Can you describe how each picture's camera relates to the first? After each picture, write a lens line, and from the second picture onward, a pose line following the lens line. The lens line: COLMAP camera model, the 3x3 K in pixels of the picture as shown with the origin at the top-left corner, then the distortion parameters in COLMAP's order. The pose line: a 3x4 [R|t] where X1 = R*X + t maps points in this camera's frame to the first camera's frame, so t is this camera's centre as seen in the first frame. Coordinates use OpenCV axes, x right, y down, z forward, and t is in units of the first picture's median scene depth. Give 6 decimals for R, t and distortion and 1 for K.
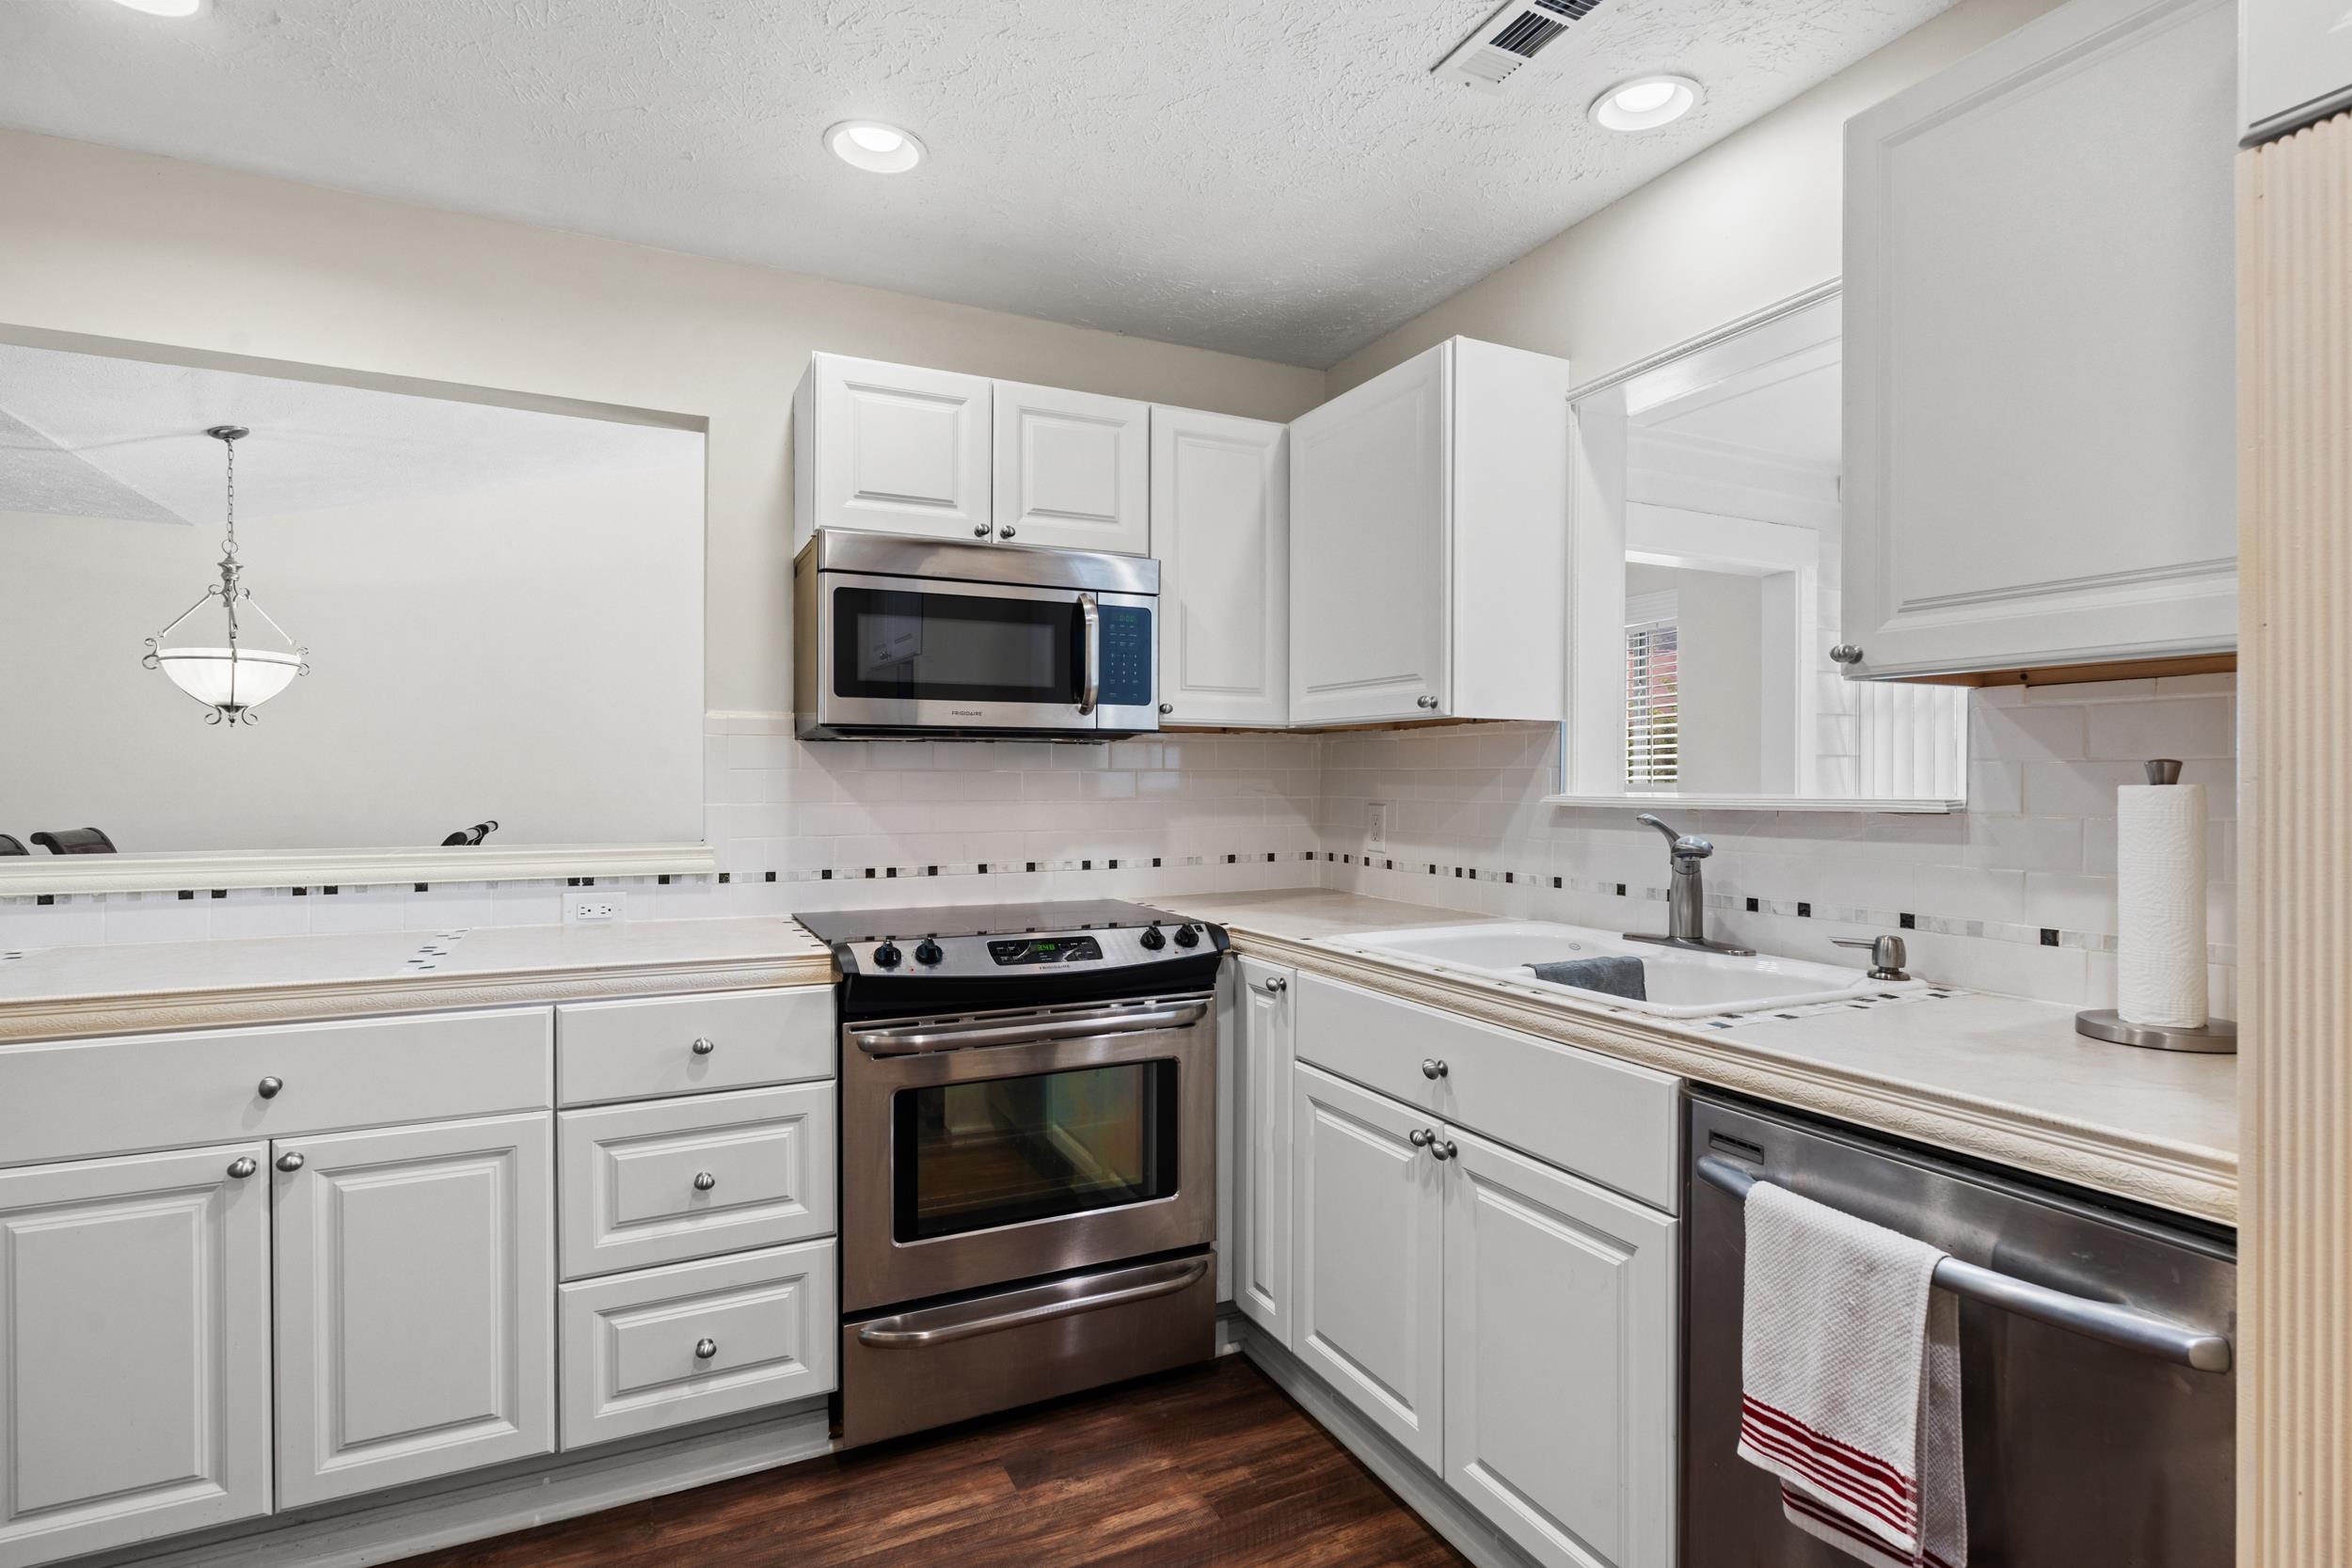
lens RADIAL K [[1167.8, 0, 1176.0], [0, 1167.8, 784.0], [0, 0, 1]] dist [-0.001221, -0.000281]
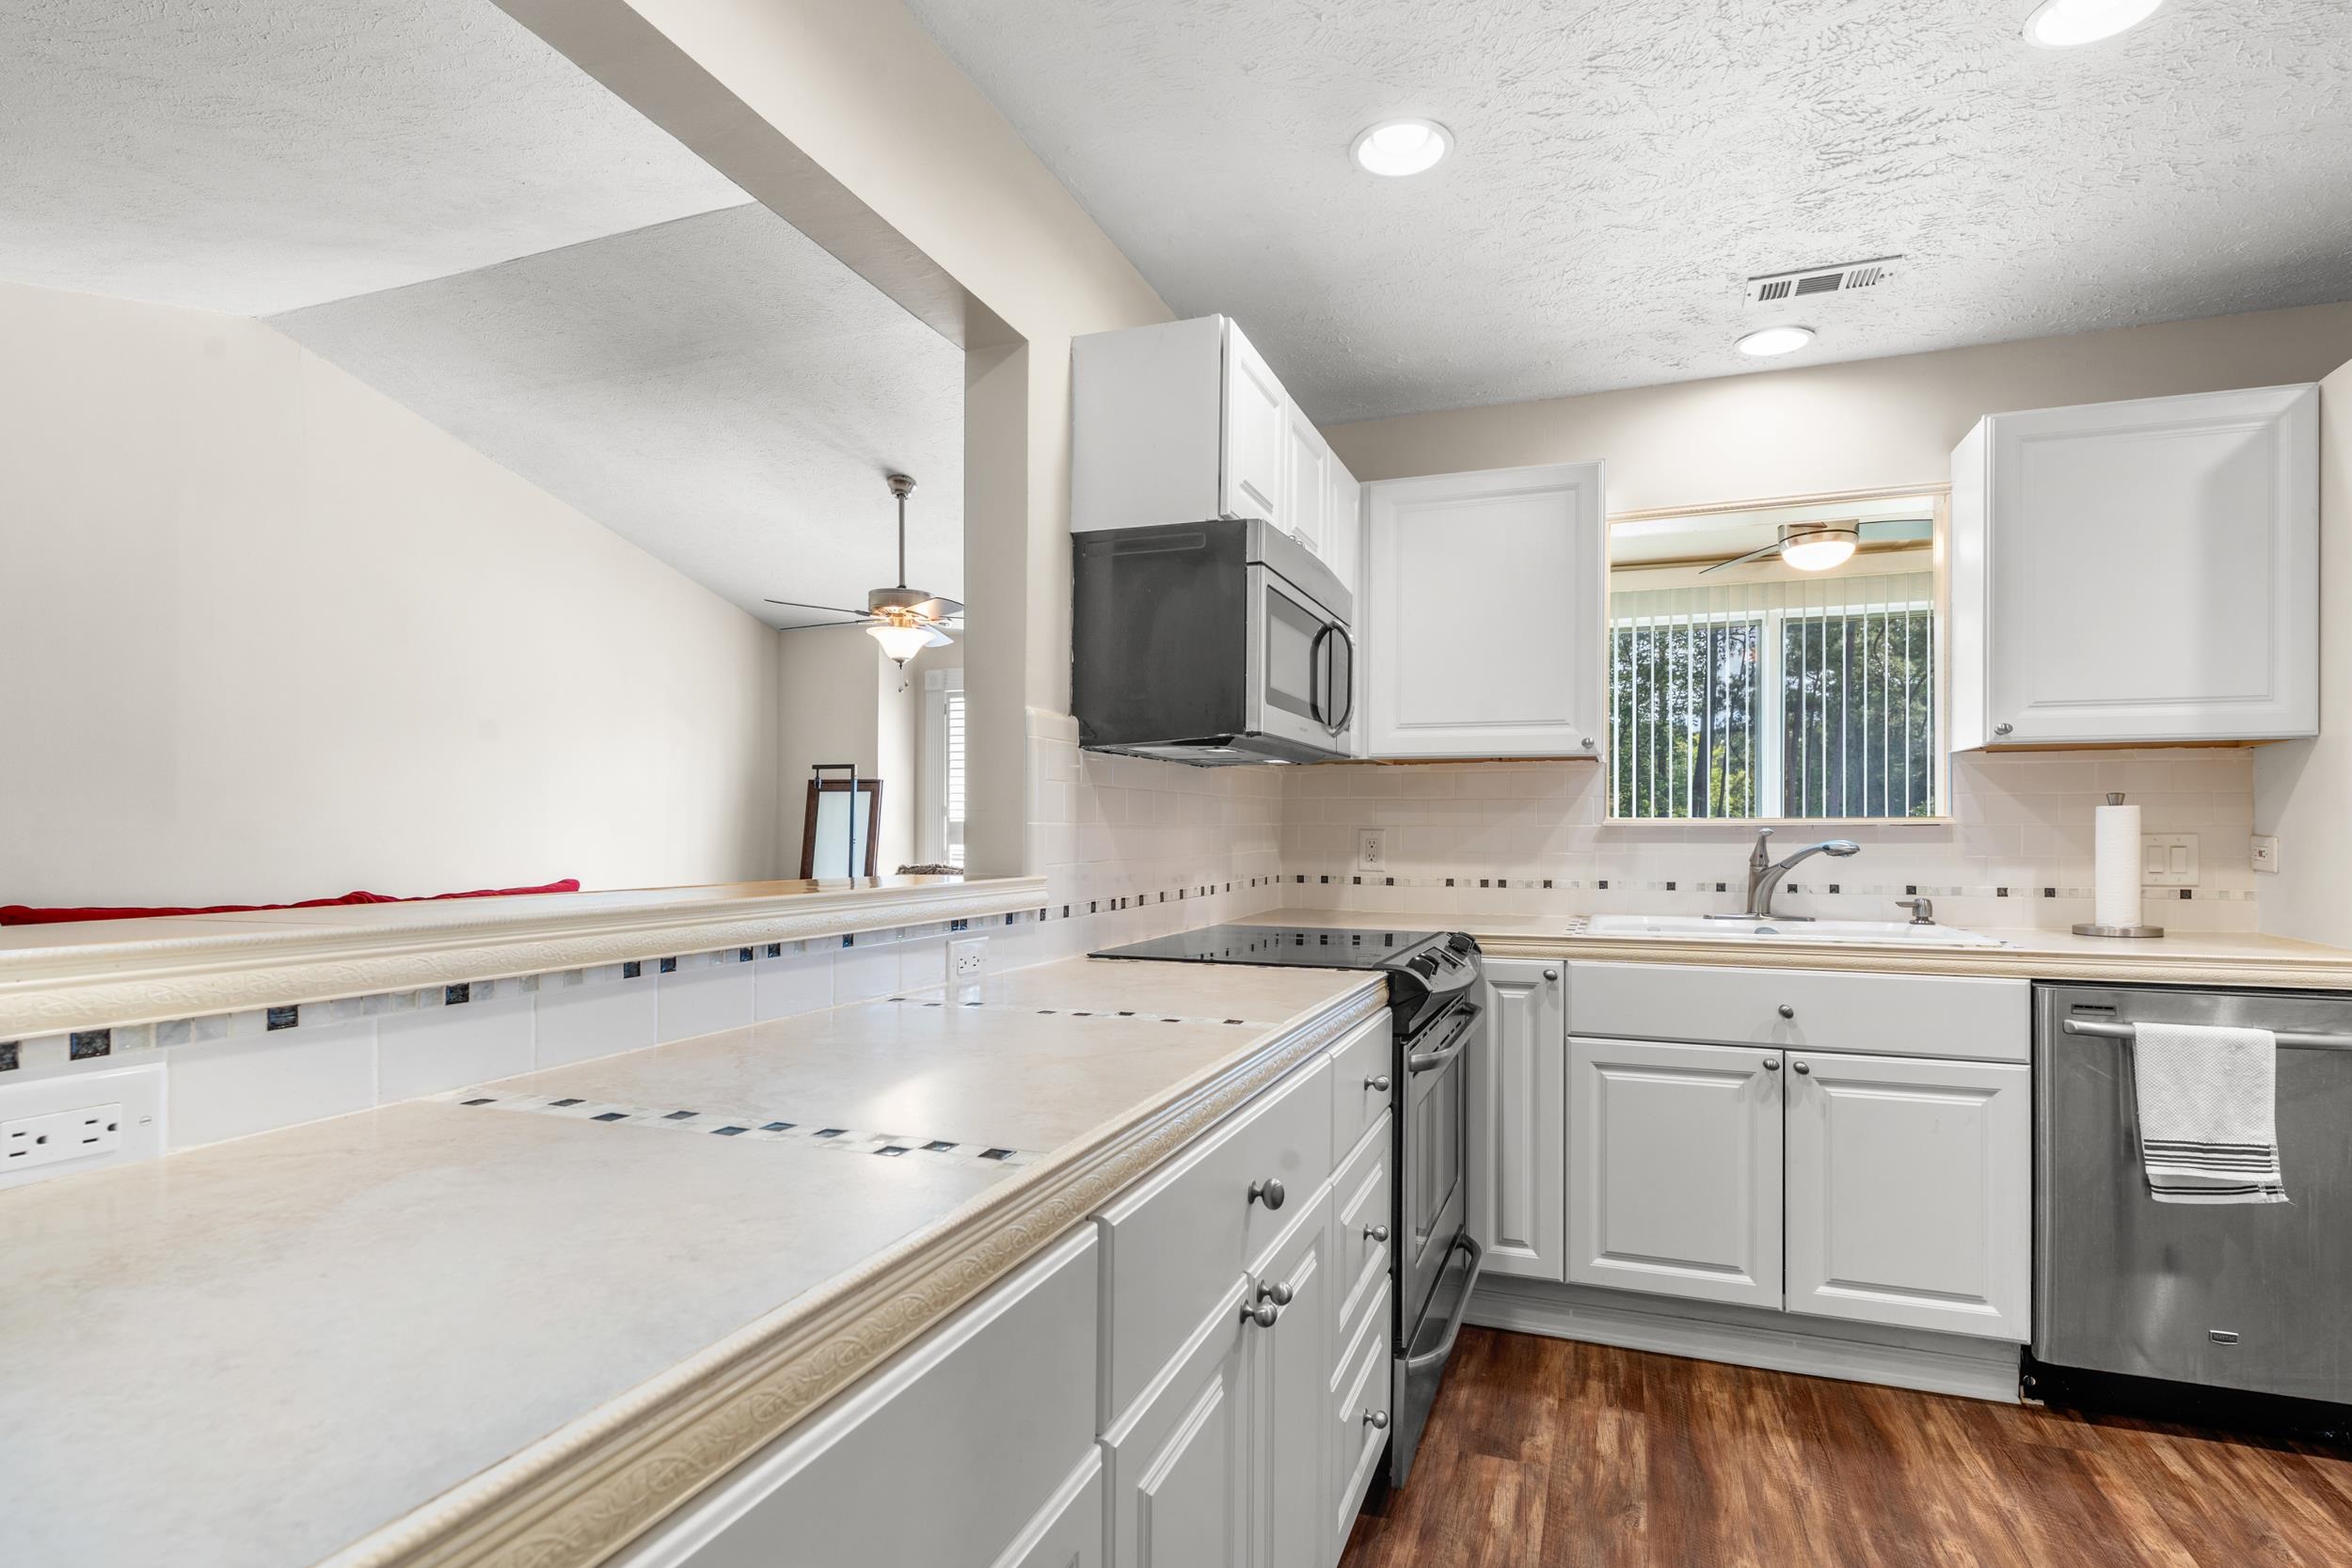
lens RADIAL K [[1191.6, 0, 1179.3], [0, 1191.6, 819.9], [0, 0, 1]] dist [-0.001426, 0.000143]
pose [[0.725349, 0.007160, 0.688344, -1.074363], [0.000761, 0.999937, -0.011203, 0.029450], [-0.688381, 0.008650, 0.725298, 0.403300]]
